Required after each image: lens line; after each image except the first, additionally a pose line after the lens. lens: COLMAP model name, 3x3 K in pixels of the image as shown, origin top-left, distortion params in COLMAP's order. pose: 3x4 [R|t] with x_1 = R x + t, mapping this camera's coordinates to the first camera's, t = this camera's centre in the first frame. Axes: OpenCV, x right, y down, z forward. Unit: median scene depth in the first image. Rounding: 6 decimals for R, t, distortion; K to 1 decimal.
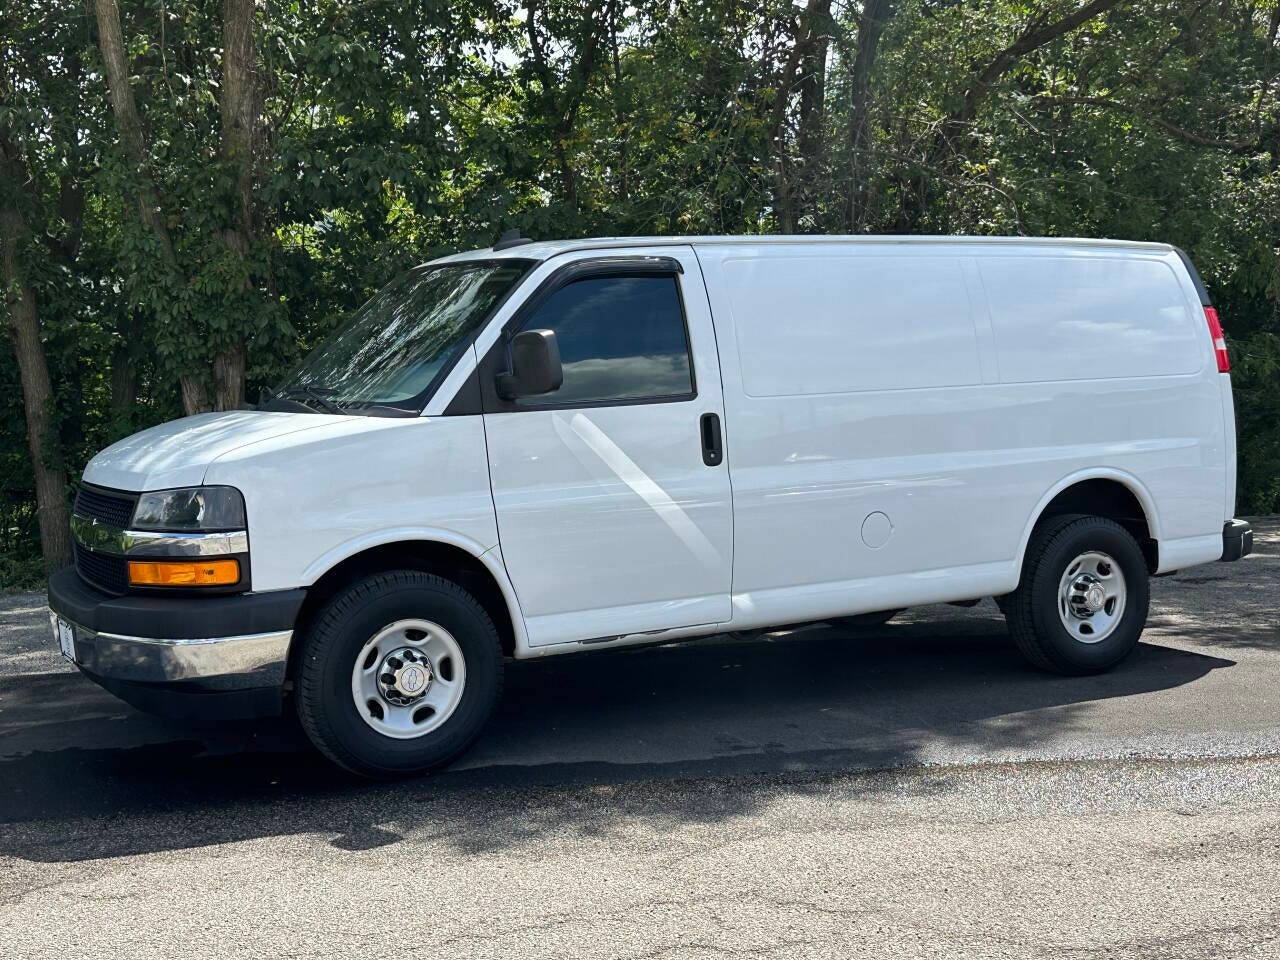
lens RADIAL K [[1576.4, 0, 640.0], [0, 1576.4, 480.0], [0, 0, 1]] dist [0.207726, -0.472896]
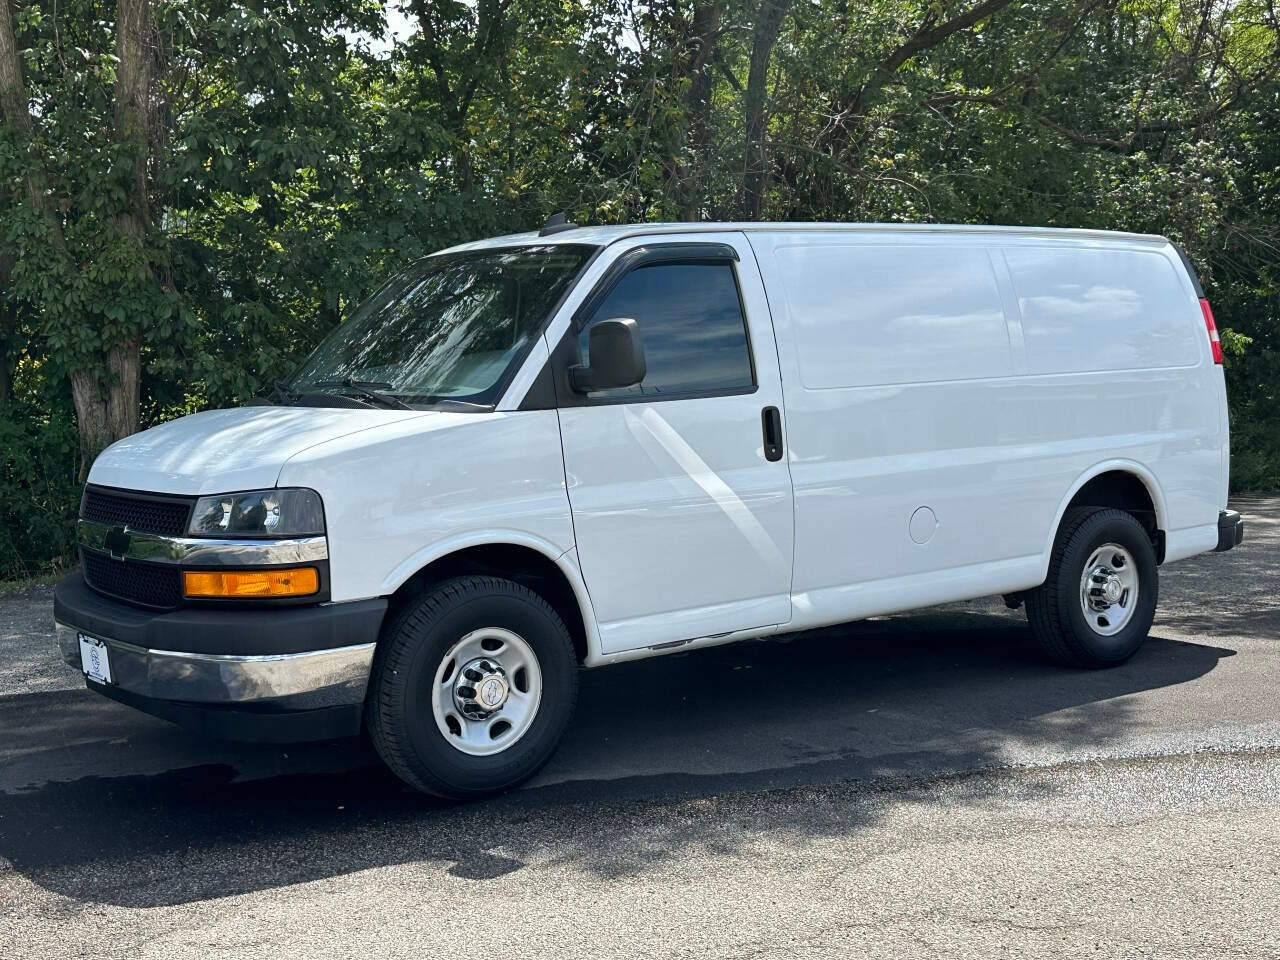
lens RADIAL K [[1576.4, 0, 640.0], [0, 1576.4, 480.0], [0, 0, 1]] dist [0.207726, -0.472896]
pose [[0.992087, -0.010733, 0.125093, -0.160893], [0.010387, 0.999940, 0.003420, -0.001775], [-0.125123, -0.002094, 0.992139, 0.057085]]
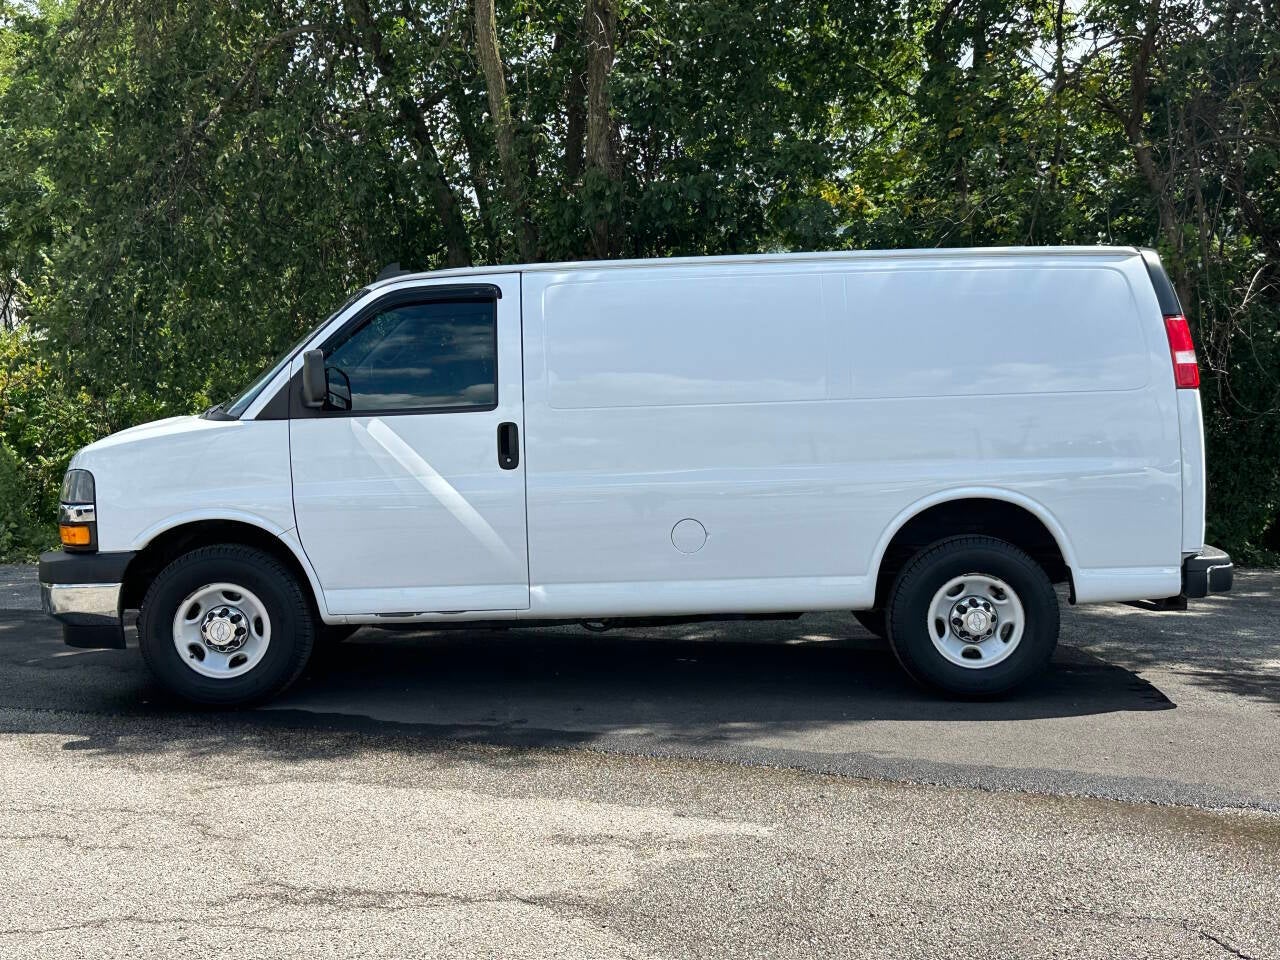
lens RADIAL K [[1580.0, 0, 649.8], [0, 1580.0, 485.0], [0, 0, 1]] dist [0.197599, -0.418668]
pose [[0.857215, 0.039099, -0.513471, 0.735024], [-0.037719, 0.999202, 0.013115, -0.016954], [0.513575, 0.008126, 0.858006, 0.088282]]
